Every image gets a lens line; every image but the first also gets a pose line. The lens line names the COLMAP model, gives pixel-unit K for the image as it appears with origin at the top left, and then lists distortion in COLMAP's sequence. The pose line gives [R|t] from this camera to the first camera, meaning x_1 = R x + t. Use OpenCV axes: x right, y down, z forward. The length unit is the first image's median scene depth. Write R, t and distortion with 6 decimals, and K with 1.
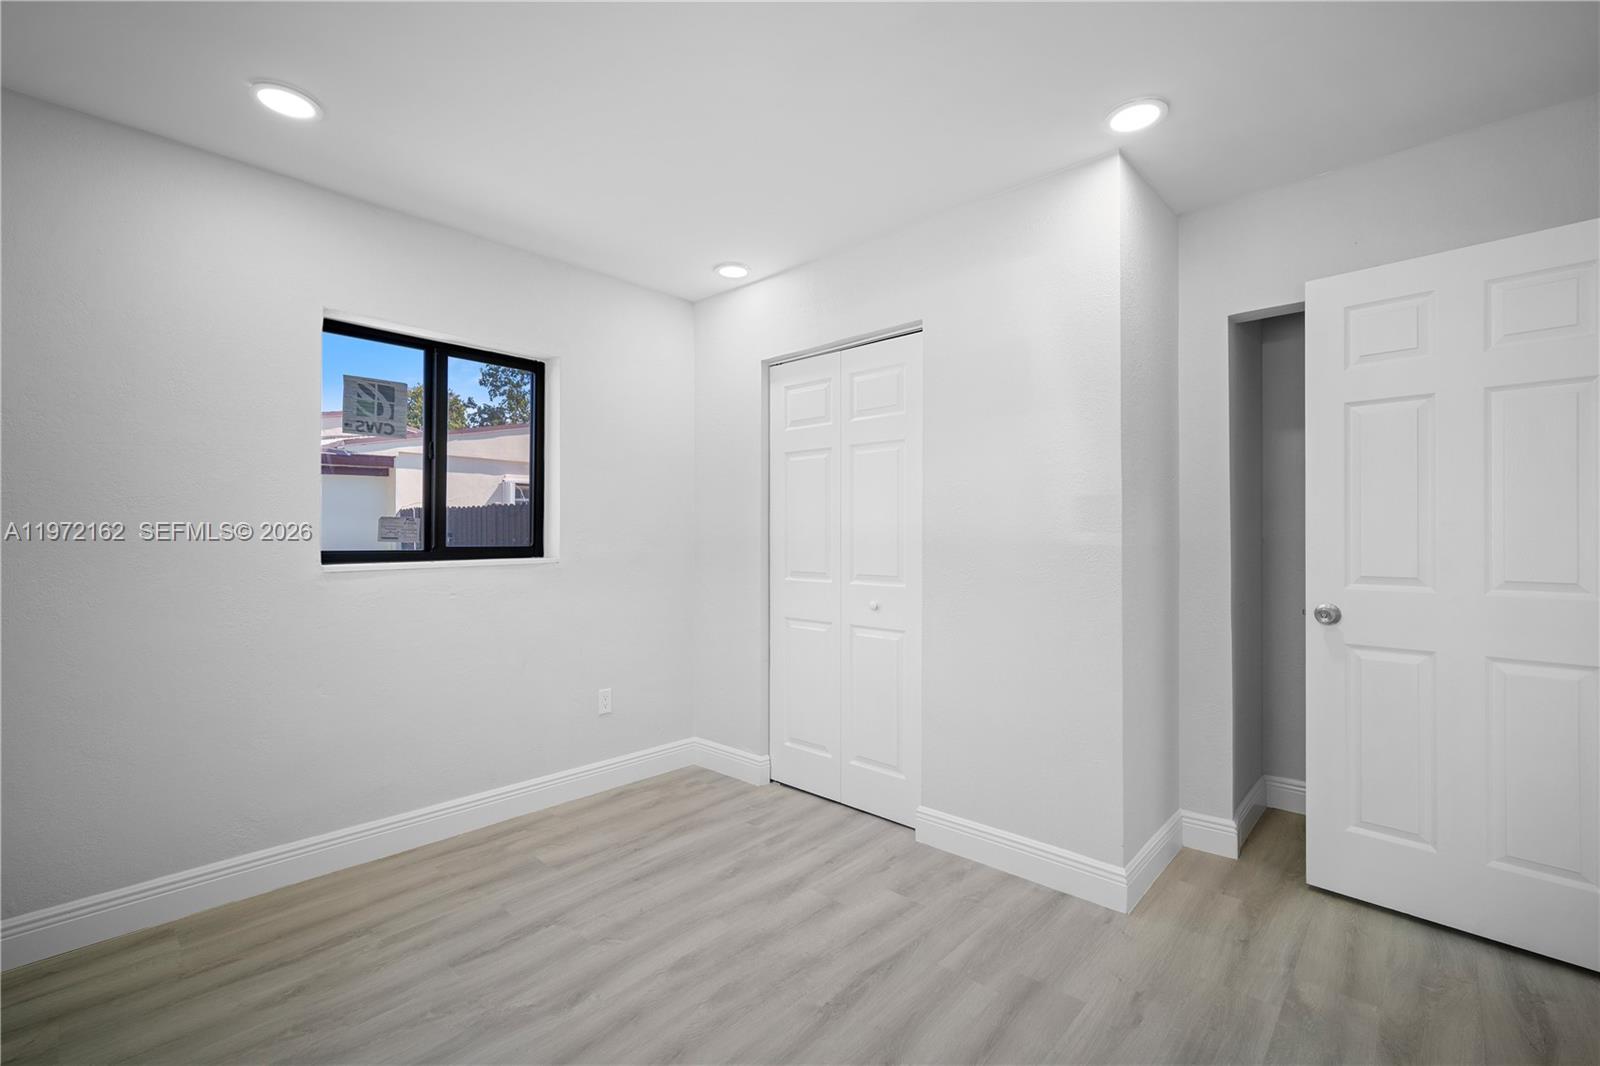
lens RADIAL K [[700.0, 0, 794.1], [0, 700.0, 546.5], [0, 0, 1]] dist [-0.001022, 0.000403]
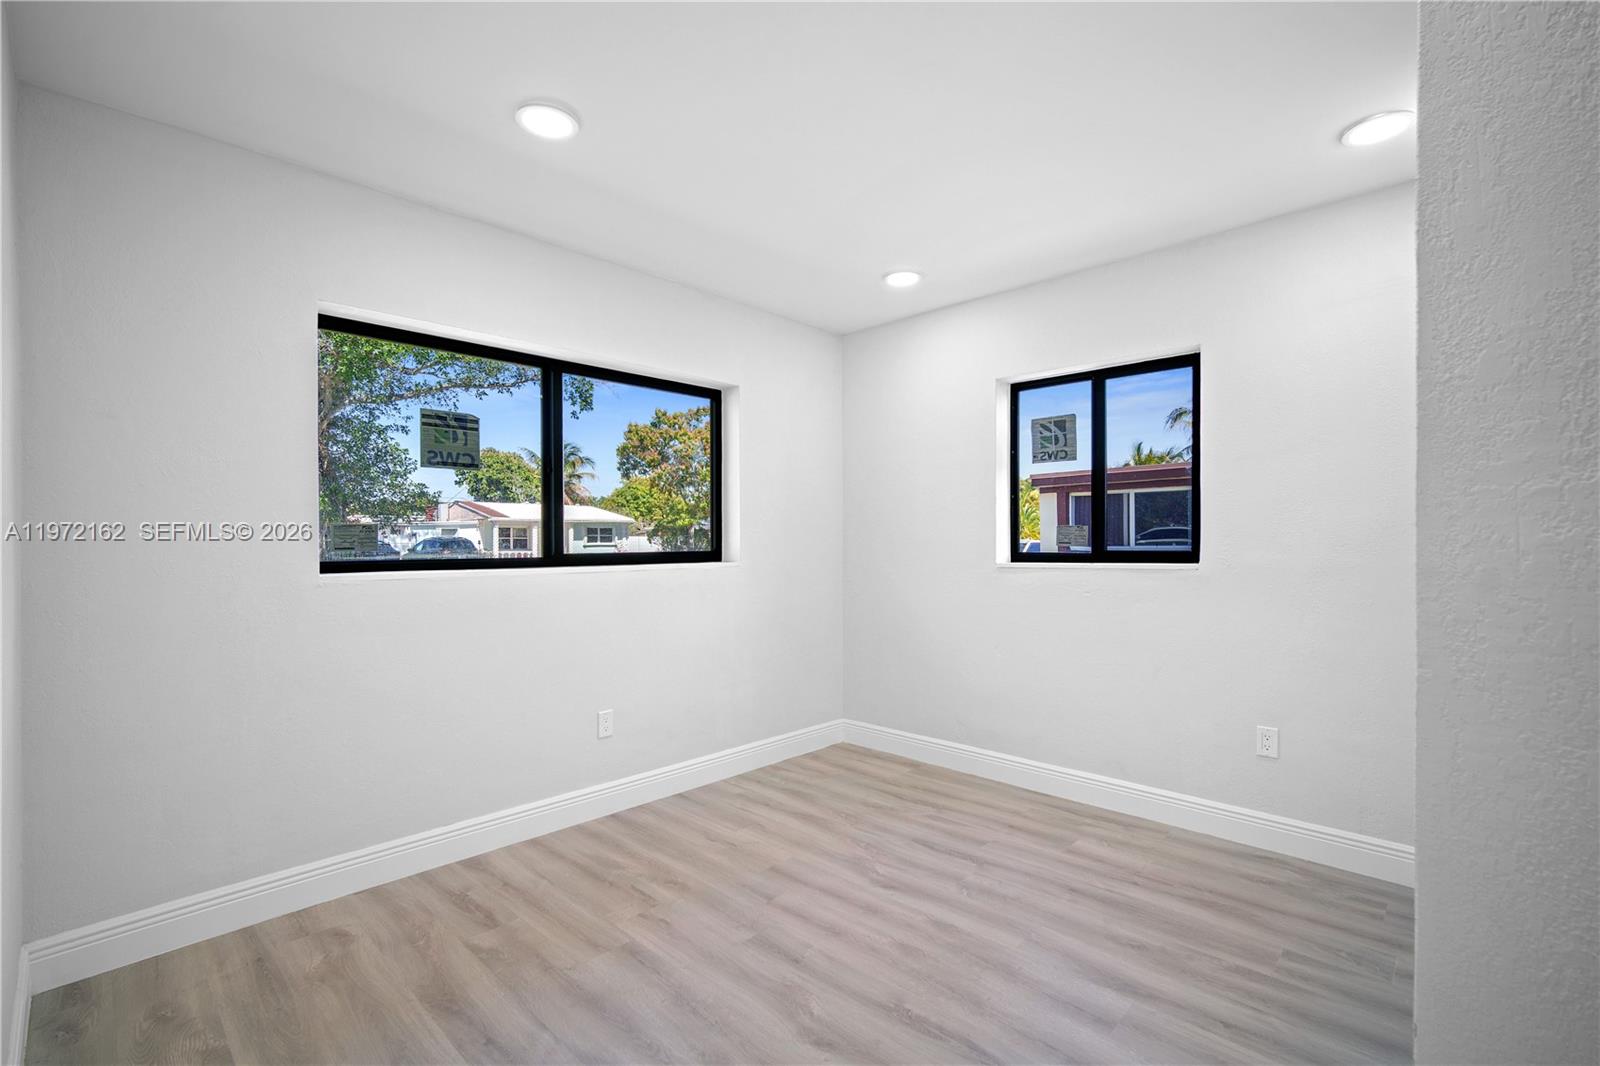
lens RADIAL K [[699.6, 0, 772.6], [0, 699.6, 544.2], [0, 0, 1]] dist [-0.000730, 0.000267]
pose [[-0.046853, 0.004078, -0.998893, 0.698306], [-0.001149, 0.999991, 0.004137, -0.013906], [0.998901, 0.001341, -0.046847, 0.560562]]
